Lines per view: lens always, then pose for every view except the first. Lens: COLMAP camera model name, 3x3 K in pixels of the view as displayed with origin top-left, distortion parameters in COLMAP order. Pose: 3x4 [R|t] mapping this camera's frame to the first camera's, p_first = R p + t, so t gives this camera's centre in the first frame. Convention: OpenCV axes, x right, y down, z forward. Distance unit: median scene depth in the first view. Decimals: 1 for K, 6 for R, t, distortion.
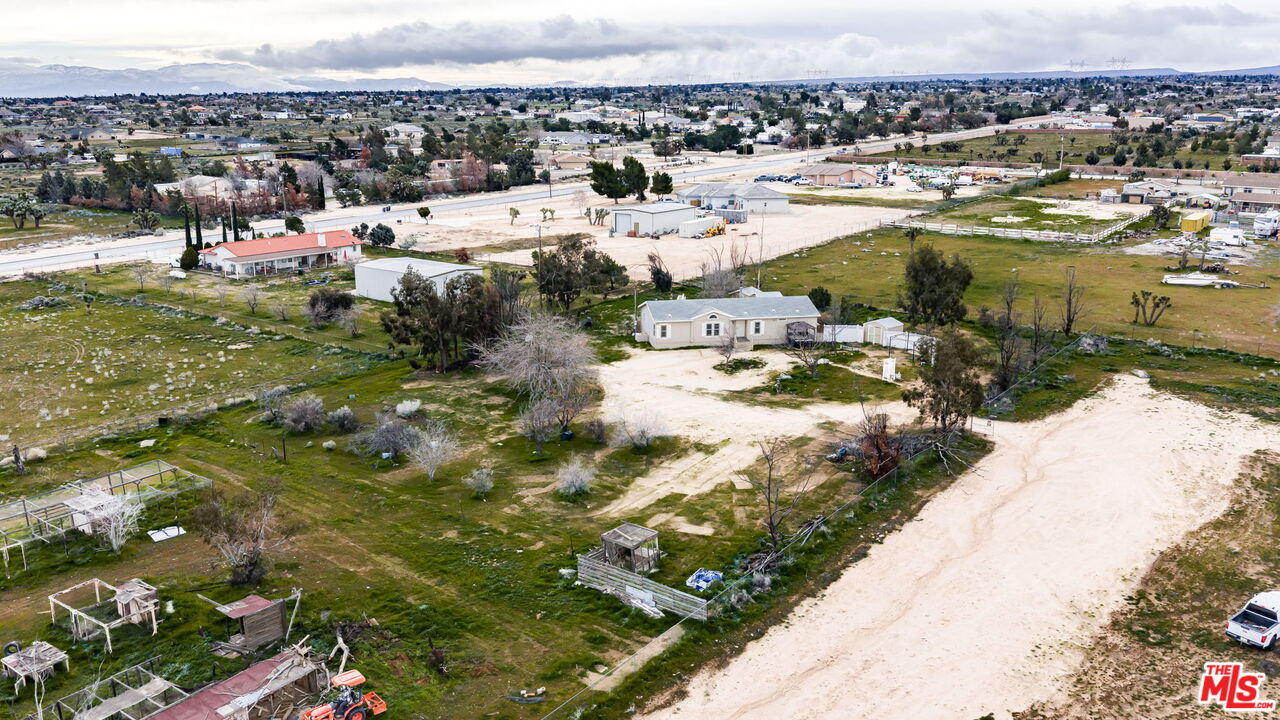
lens RADIAL K [[1051.6, 0, 645.4], [0, 1051.6, 355.6], [0, 0, 1]] dist [0.034594, -0.061162]
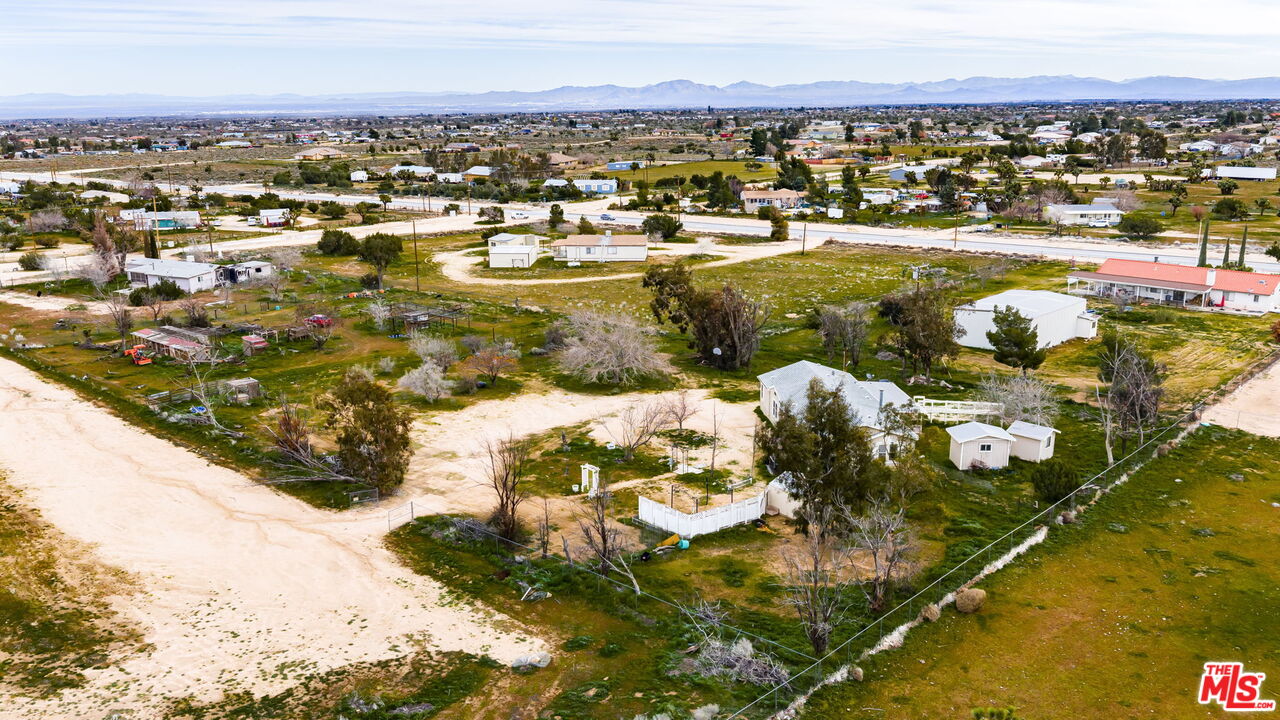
lens RADIAL K [[1051.6, 0, 642.2], [0, 1051.6, 365.6], [0, 0, 1]] dist [0.034594, -0.061162]
pose [[-0.110284, 0.250893, -0.961712, 1.067173], [-0.229937, 0.934923, 0.270272, -0.317473], [0.966937, 0.250940, -0.045417, 1.183425]]
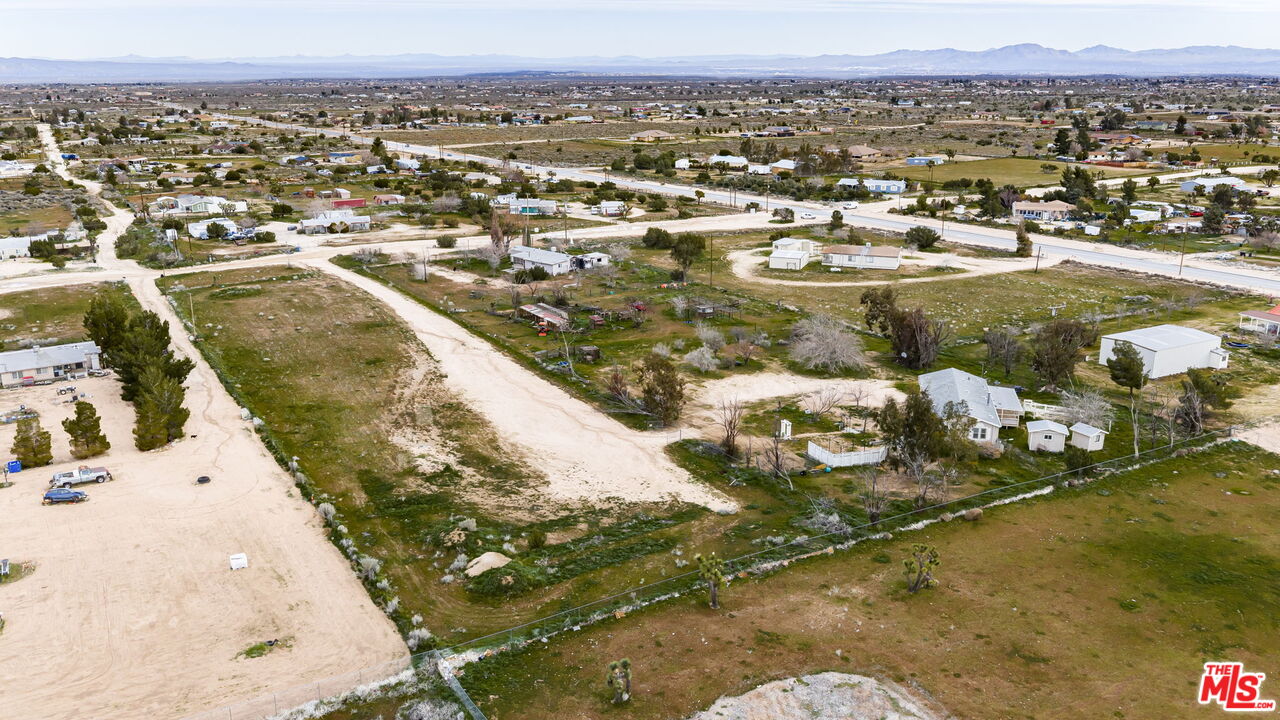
lens RADIAL K [[1051.6, 0, 641.0], [0, 1051.6, 360.5], [0, 0, 1]] dist [0.034594, -0.061162]
pose [[-0.401349, 0.254310, -0.879912, 1.590298], [-0.218374, 0.906409, 0.361573, -0.550604], [0.889512, 0.337267, -0.308252, 1.362967]]
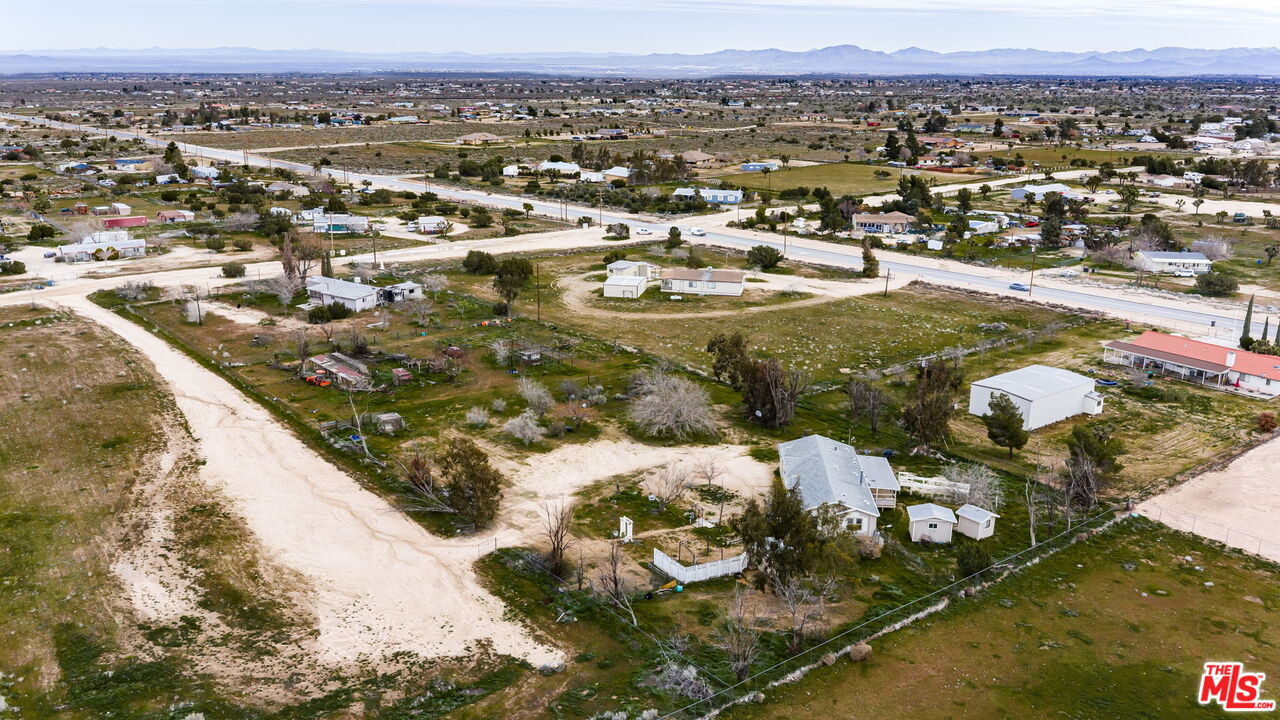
lens RADIAL K [[1051.6, 0, 640.9], [0, 1051.6, 364.1], [0, 0, 1]] dist [0.034594, -0.061162]
pose [[-0.257059, 0.270149, -0.927869, 1.301641], [-0.240308, 0.912107, 0.332135, -0.549213], [0.936041, 0.308353, -0.169546, 1.284800]]
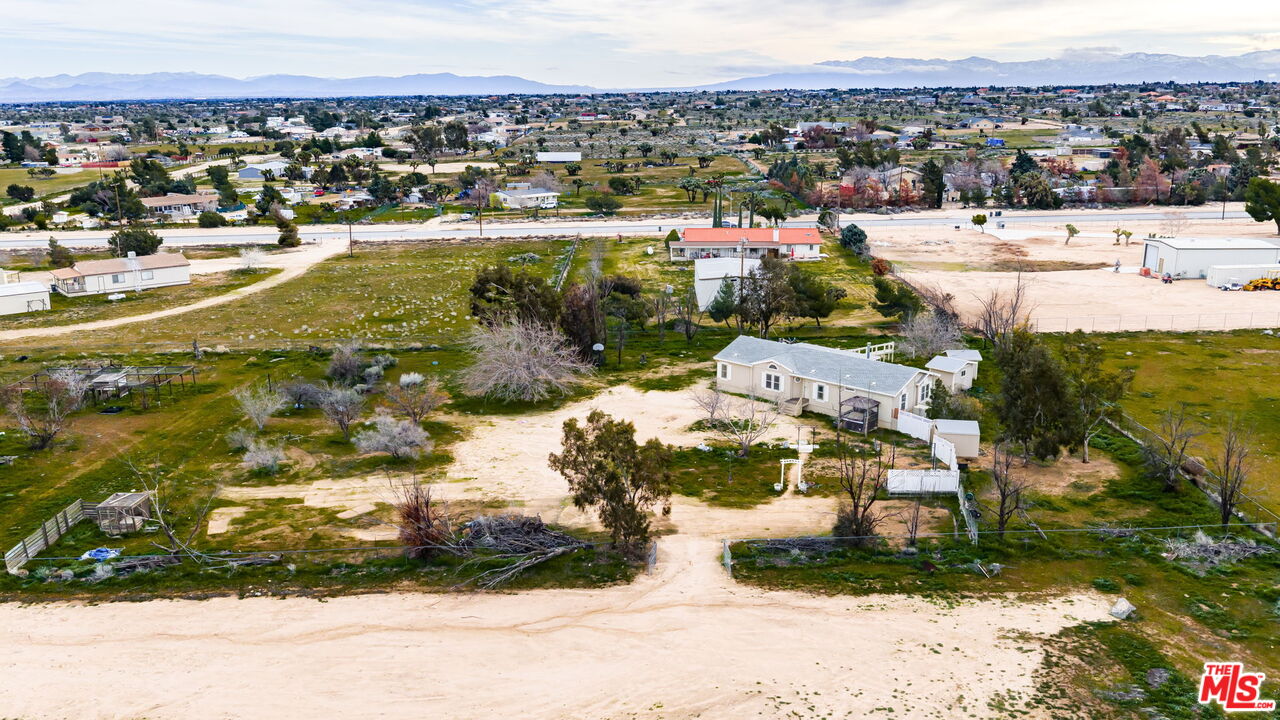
lens RADIAL K [[1051.6, 0, 646.5], [0, 1051.6, 366.4], [0, 0, 1]] dist [0.034594, -0.061162]
pose [[0.609861, 0.203787, -0.765859, 0.819063], [-0.187863, 0.976004, 0.110107, -0.140370], [0.769920, 0.076726, 0.633511, 0.494988]]
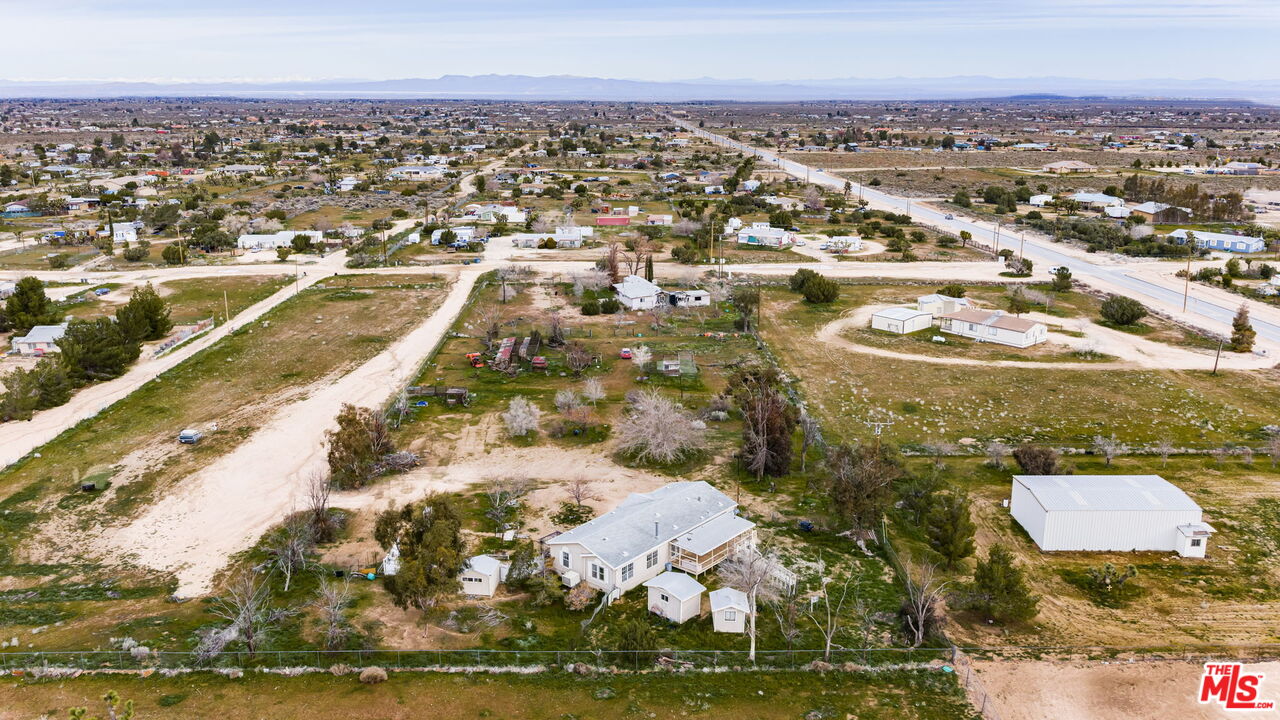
lens RADIAL K [[1051.6, 0, 642.0], [0, 1051.6, 353.8], [0, 0, 1]] dist [0.034594, -0.061162]
pose [[-0.787044, 0.154870, -0.597141, 0.759593], [-0.148986, 0.891603, 0.427607, -0.706134], [0.598636, 0.425511, -0.678657, 2.012393]]
